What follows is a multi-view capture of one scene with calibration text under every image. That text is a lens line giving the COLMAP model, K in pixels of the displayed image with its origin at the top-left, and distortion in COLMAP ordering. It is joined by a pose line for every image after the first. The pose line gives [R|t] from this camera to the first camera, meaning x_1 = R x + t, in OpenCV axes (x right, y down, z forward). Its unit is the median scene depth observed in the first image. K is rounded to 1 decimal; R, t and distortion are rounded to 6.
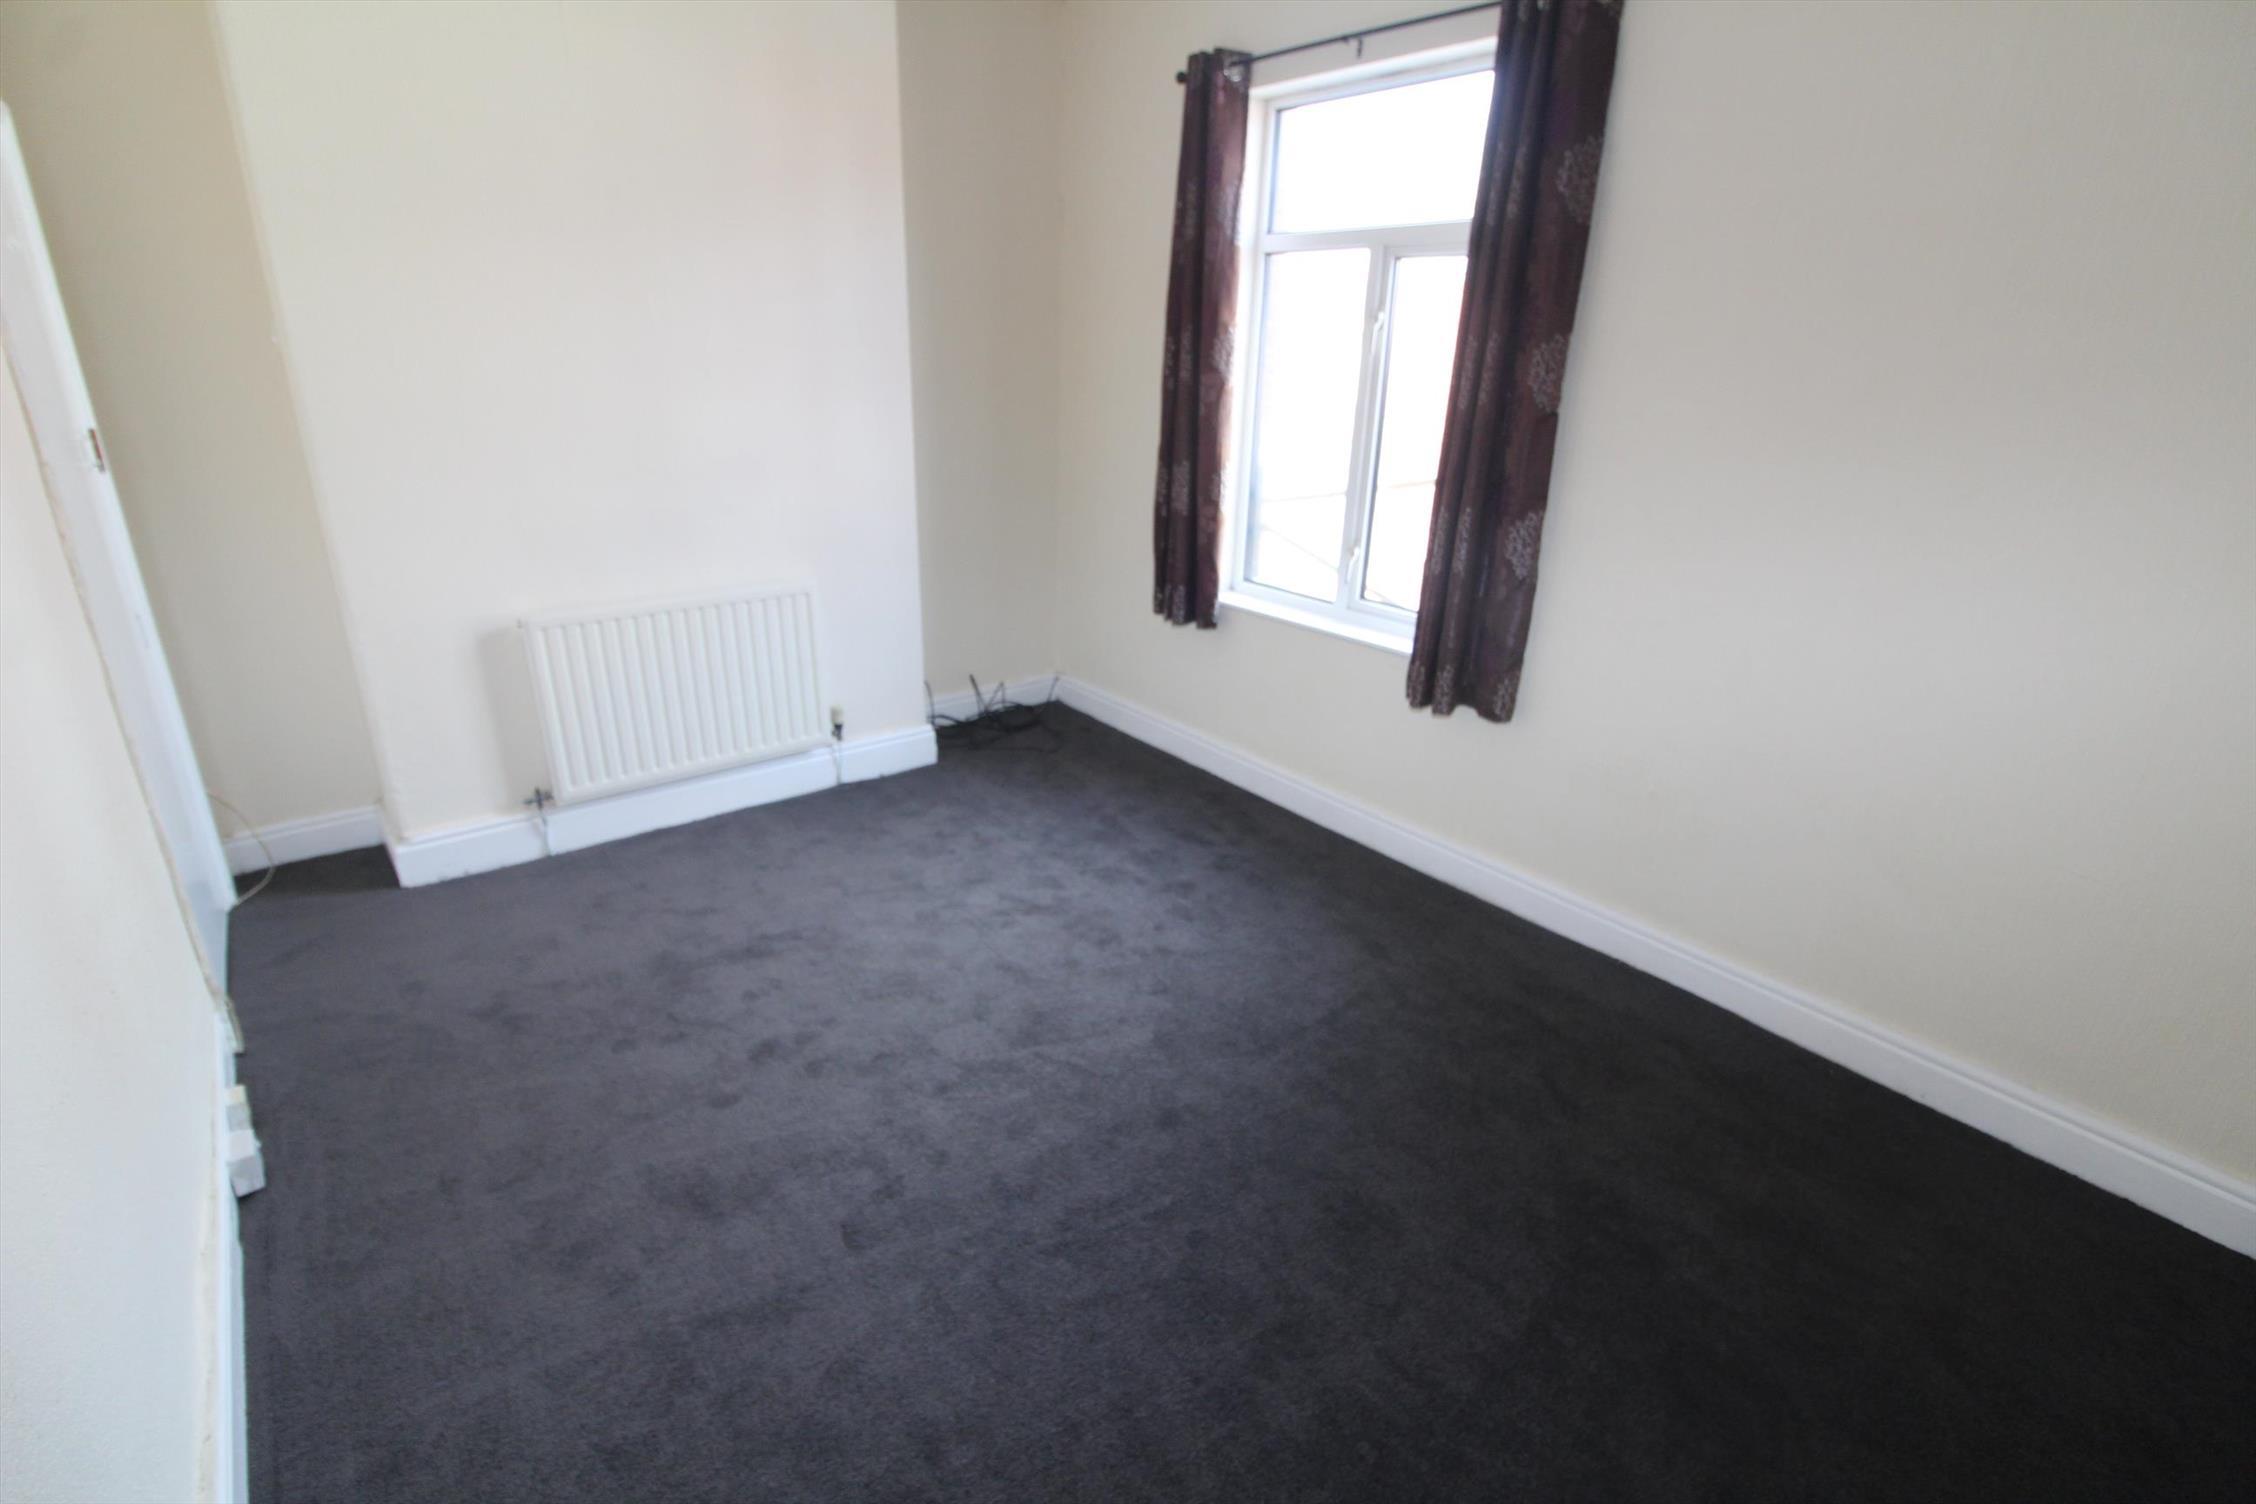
lens RADIAL K [[1066.9, 0, 1127.0], [0, 1066.9, 750.7], [0, 0, 1]] dist [-0.000122, 0.000011]
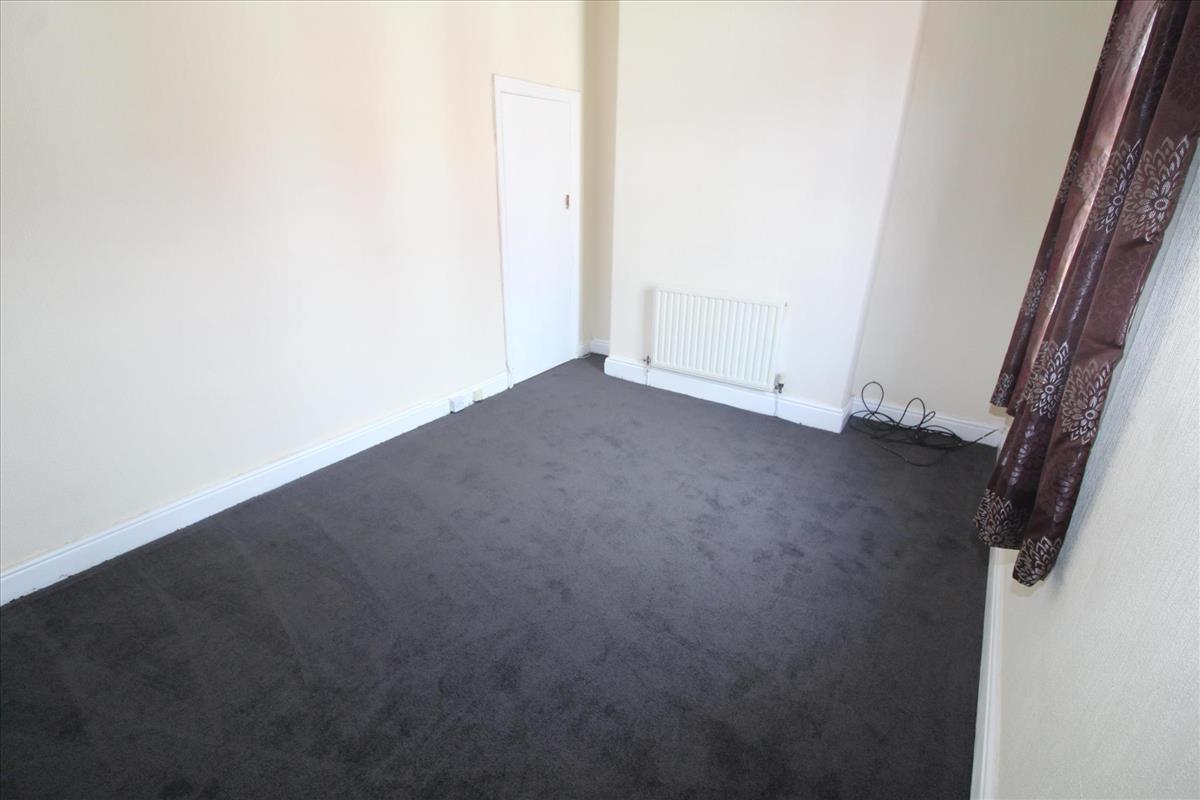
lens RADIAL K [[567.5, 0, 600.1], [0, 567.5, 397.7], [0, 0, 1]] dist [-0.000122, 0.000011]
pose [[0.285936, 0.347674, -0.892952, 0.564521], [-0.353206, 0.904486, 0.239063, -0.140923], [0.890778, 0.247040, 0.381426, 0.424650]]
